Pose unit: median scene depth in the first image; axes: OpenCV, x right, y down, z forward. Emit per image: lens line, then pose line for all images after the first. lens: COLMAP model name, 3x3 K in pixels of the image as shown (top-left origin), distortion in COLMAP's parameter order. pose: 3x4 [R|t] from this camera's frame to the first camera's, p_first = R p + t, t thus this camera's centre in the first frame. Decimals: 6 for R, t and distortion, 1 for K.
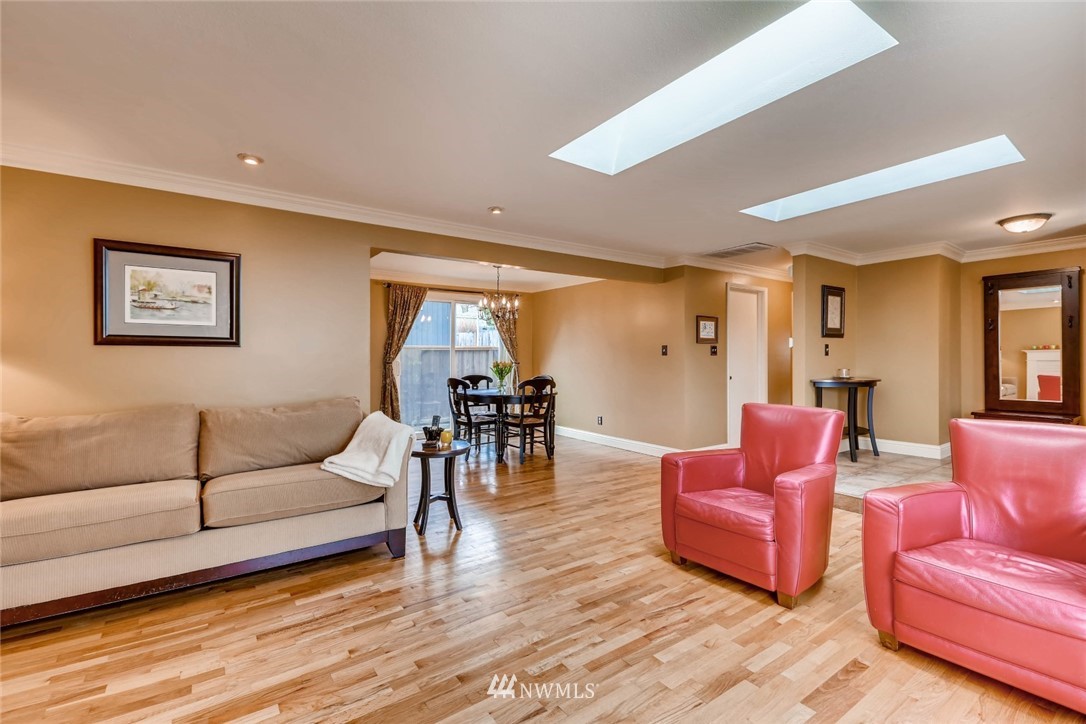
lens RADIAL K [[483.2, 0, 545.5], [0, 483.2, 354.0], [0, 0, 1]] dist [-0.000363, -0.000080]
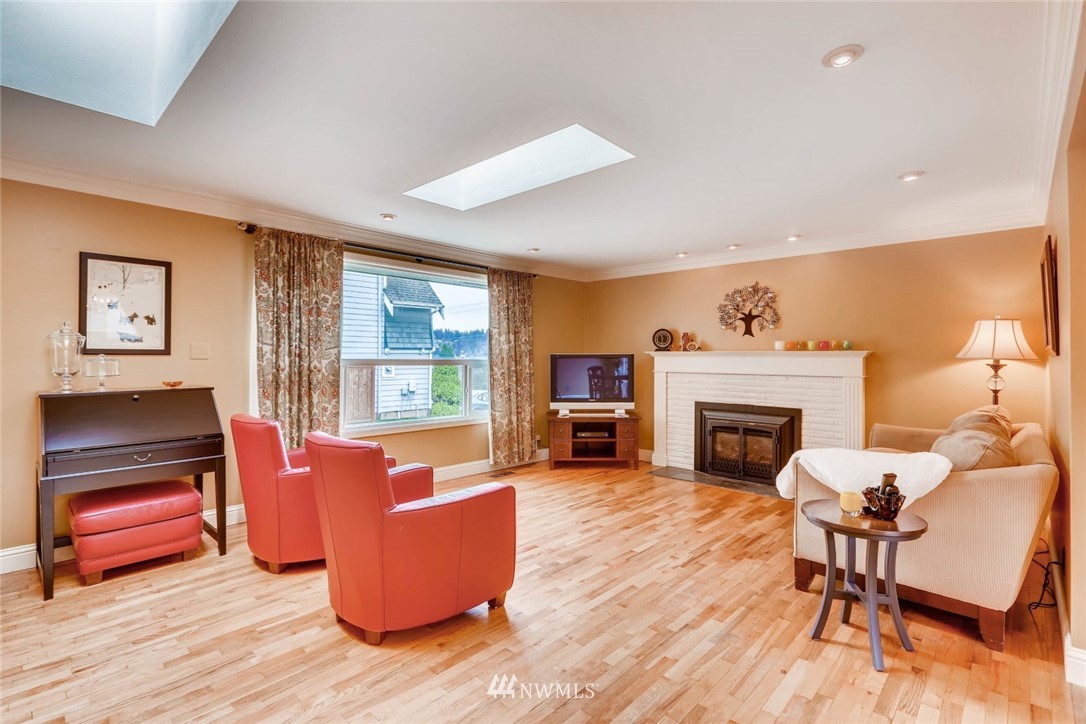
lens RADIAL K [[508.8, 0, 546.3], [0, 508.8, 362.7], [0, 0, 1]] dist [0.003054, 0.000549]
pose [[-0.979006, 0.000564, -0.203828, 0.332319], [-0.000850, 0.999976, 0.006851, -0.012489], [0.203827, 0.006880, -0.978983, 1.693279]]
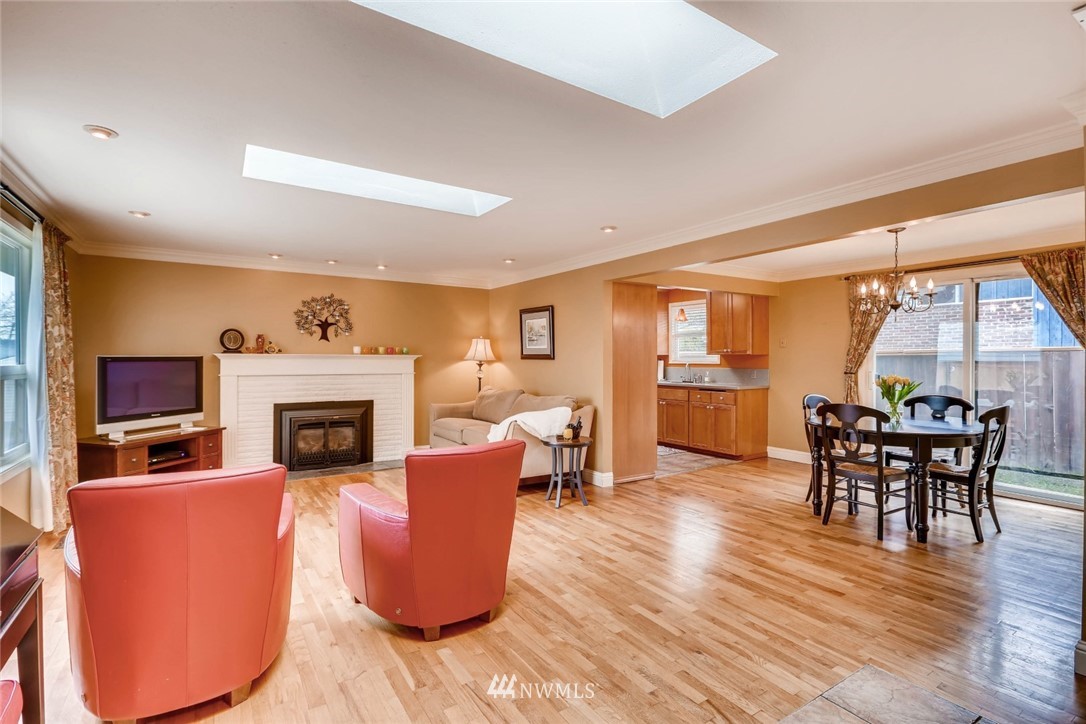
lens RADIAL K [[508.8, 0, 542.9], [0, 508.8, 361.0], [0, 0, 1]] dist [0.003054, 0.000549]
pose [[-0.035807, 0.003101, -0.999354, 1.190636], [0.003228, 0.999990, 0.002987, -0.016877], [0.999354, -0.003119, -0.035817, 1.071929]]
